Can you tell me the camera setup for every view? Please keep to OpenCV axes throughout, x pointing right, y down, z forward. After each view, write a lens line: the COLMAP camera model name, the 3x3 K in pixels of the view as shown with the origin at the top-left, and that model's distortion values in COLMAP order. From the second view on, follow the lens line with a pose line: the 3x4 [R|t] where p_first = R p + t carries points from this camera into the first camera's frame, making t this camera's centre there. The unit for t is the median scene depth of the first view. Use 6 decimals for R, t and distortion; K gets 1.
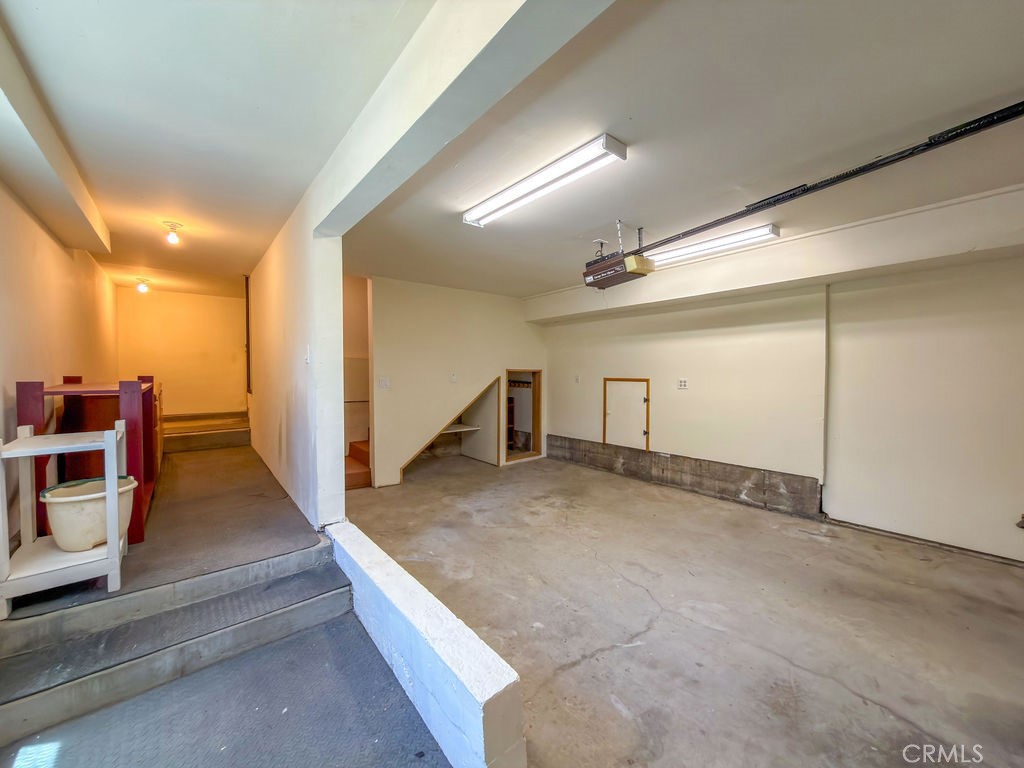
lens RADIAL K [[409.1, 0, 512.0], [0, 409.1, 384.0], [0, 0, 1]] dist [-0.000471, -0.000036]
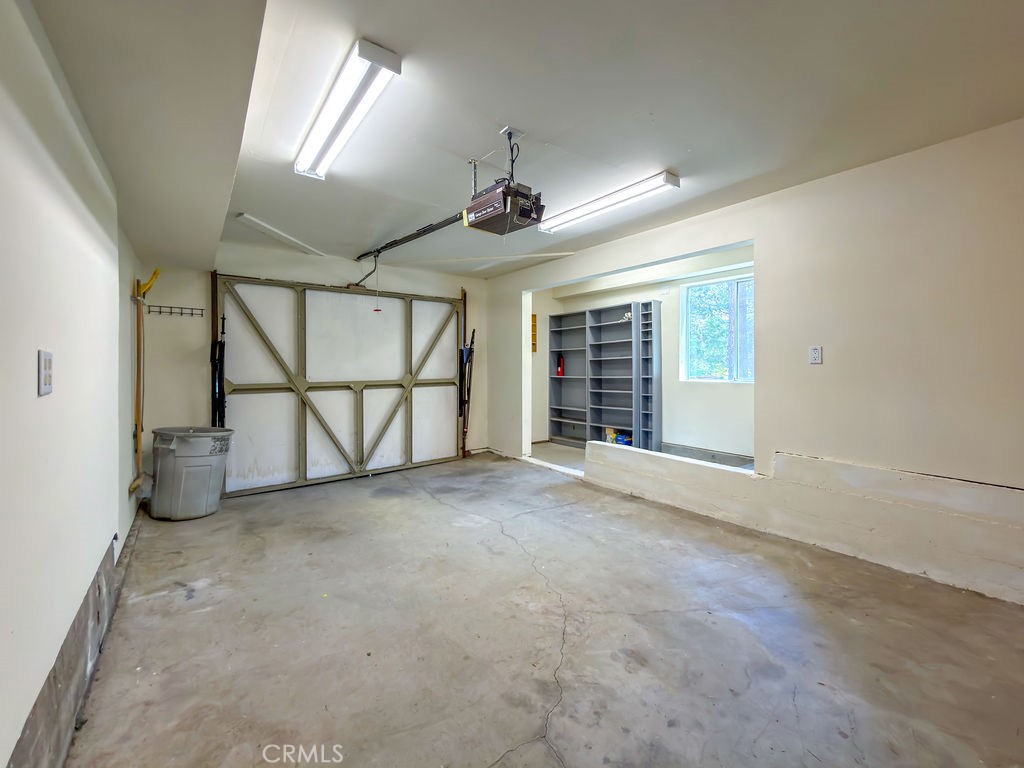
lens RADIAL K [[417.3, 0, 512.8], [0, 417.3, 364.3], [0, 0, 1]] dist [-0.001181, -0.000017]
pose [[-0.999664, 0.002257, 0.025815, 0.190074], [0.002999, 0.999582, 0.028740, -0.015052], [-0.025739, 0.028808, -0.999254, 1.566487]]
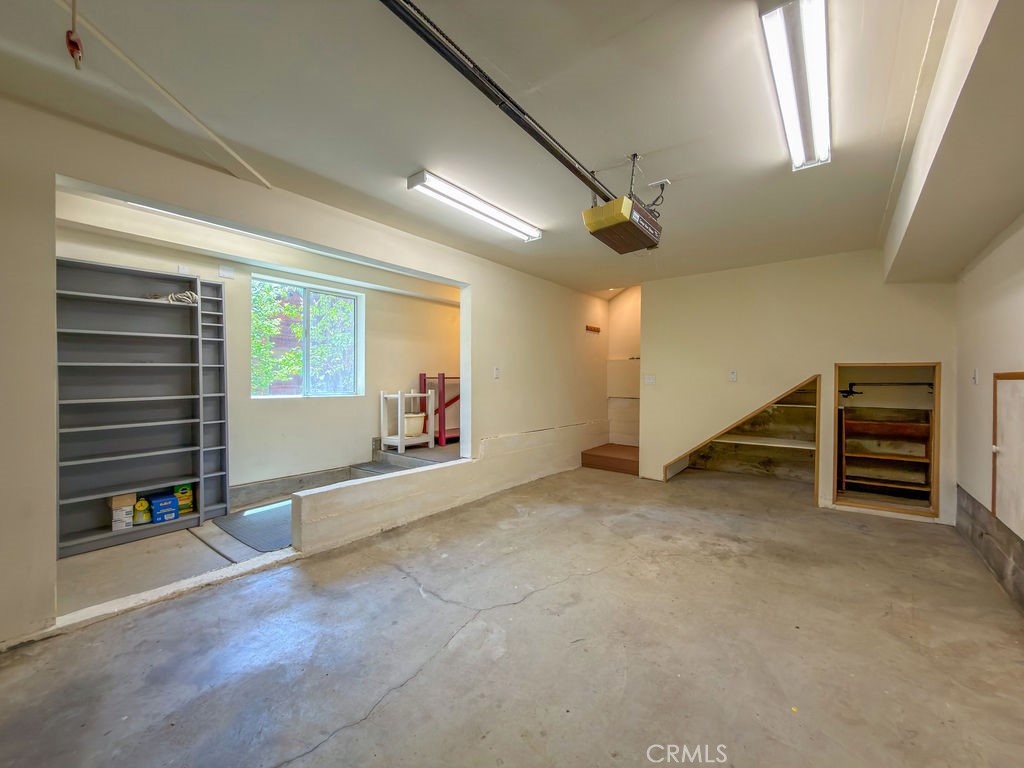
lens RADIAL K [[409.1, 0, 512.0], [0, 409.1, 384.0], [0, 0, 1]] dist [-0.000471, -0.000036]
pose [[0.214418, 0.009545, -0.976695, 0.843232], [-0.033058, 0.999450, 0.002510, 0.020666], [0.976182, 0.031749, 0.214616, 0.560535]]
